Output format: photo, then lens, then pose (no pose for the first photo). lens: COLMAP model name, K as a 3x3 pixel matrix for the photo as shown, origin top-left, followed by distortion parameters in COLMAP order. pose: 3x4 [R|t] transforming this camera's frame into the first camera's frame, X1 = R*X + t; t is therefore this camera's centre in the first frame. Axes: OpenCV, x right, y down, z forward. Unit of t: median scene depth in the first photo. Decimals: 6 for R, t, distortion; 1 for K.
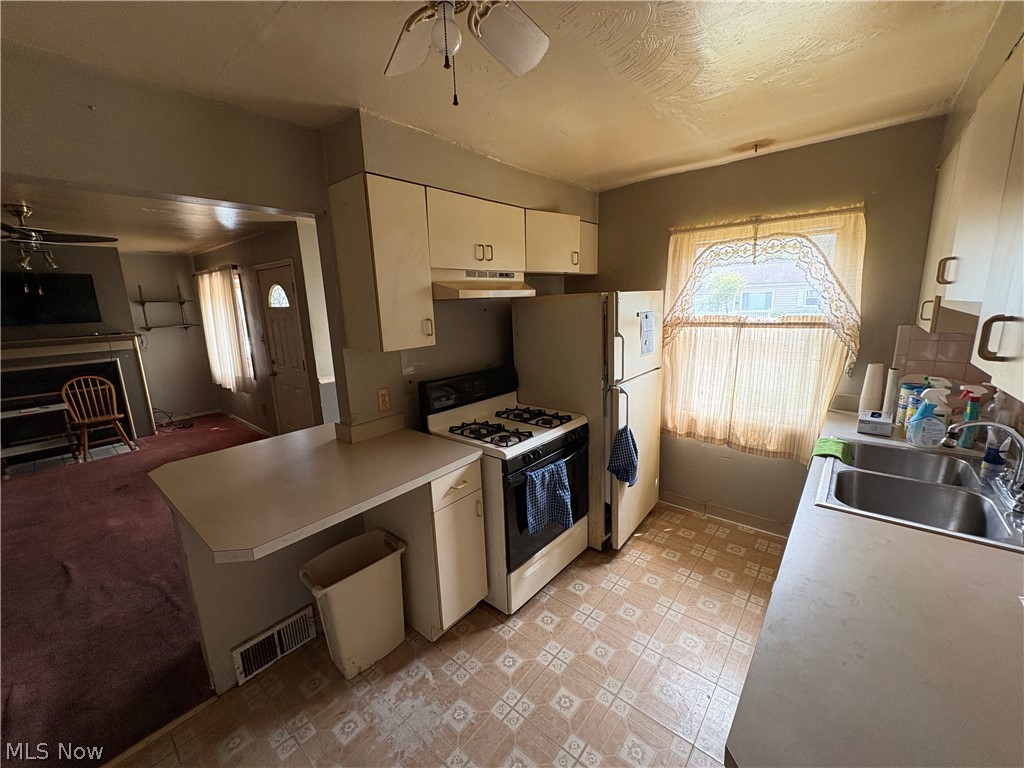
lens RADIAL K [[407.1, 0, 512.9], [0, 407.1, 383.6], [0, 0, 1]] dist [0.000820, -0.000226]
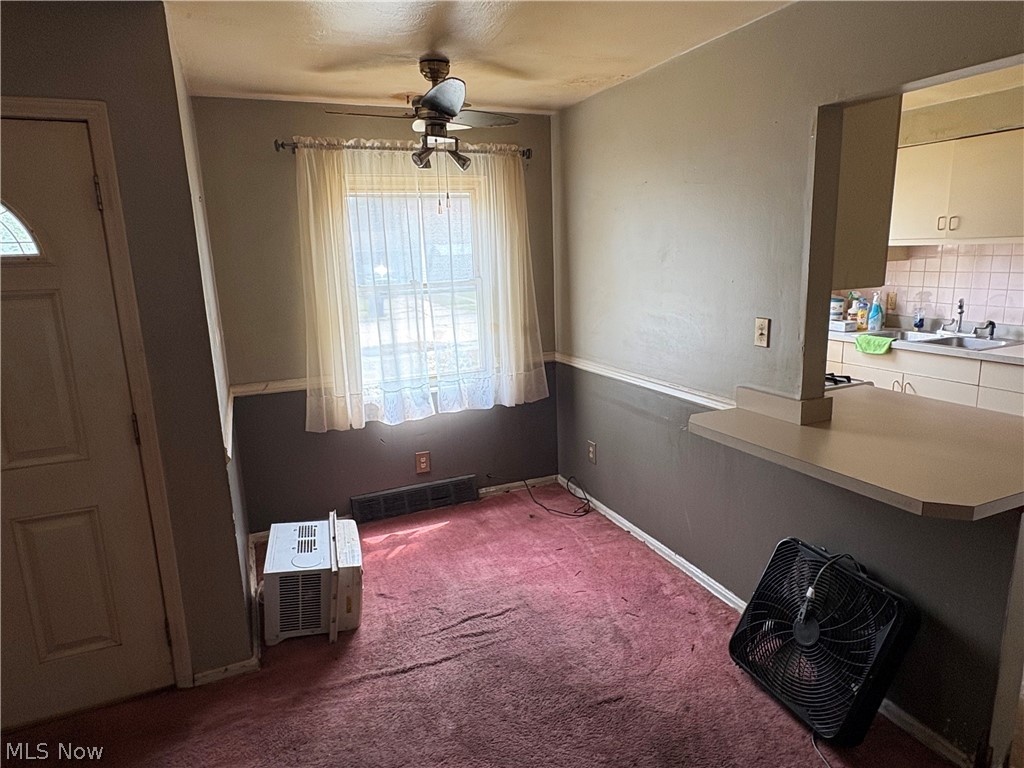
lens RADIAL K [[626.3, 0, 512.3], [0, 626.3, 381.9], [0, 0, 1]] dist [0.001097, -0.000041]
pose [[0.442519, -0.166020, 0.881257, -0.744520], [0.198954, 0.976399, 0.084040, -0.058296], [-0.874411, 0.138140, 0.465105, 0.436559]]
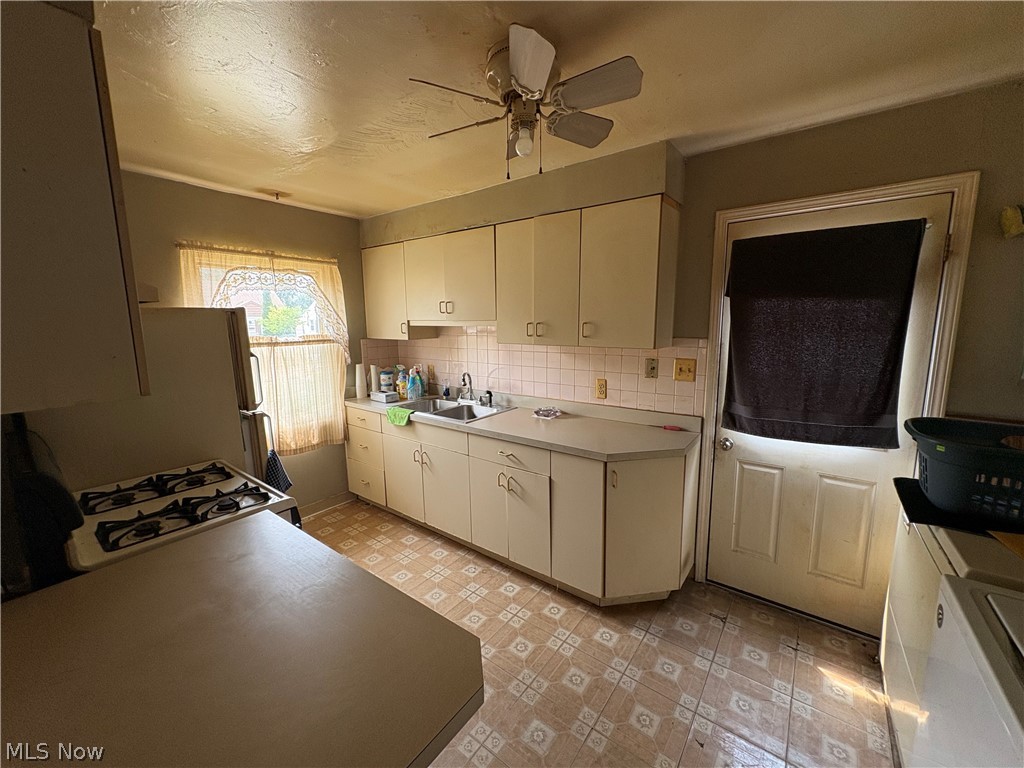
lens RADIAL K [[407.1, 0, 518.2], [0, 407.1, 385.1], [0, 0, 1]] dist [0.000820, -0.000226]
pose [[-0.064110, -0.123992, 0.990210, -0.335804], [0.210246, 0.968302, 0.134861, -0.024695], [-0.975544, 0.216833, -0.036009, 0.224783]]
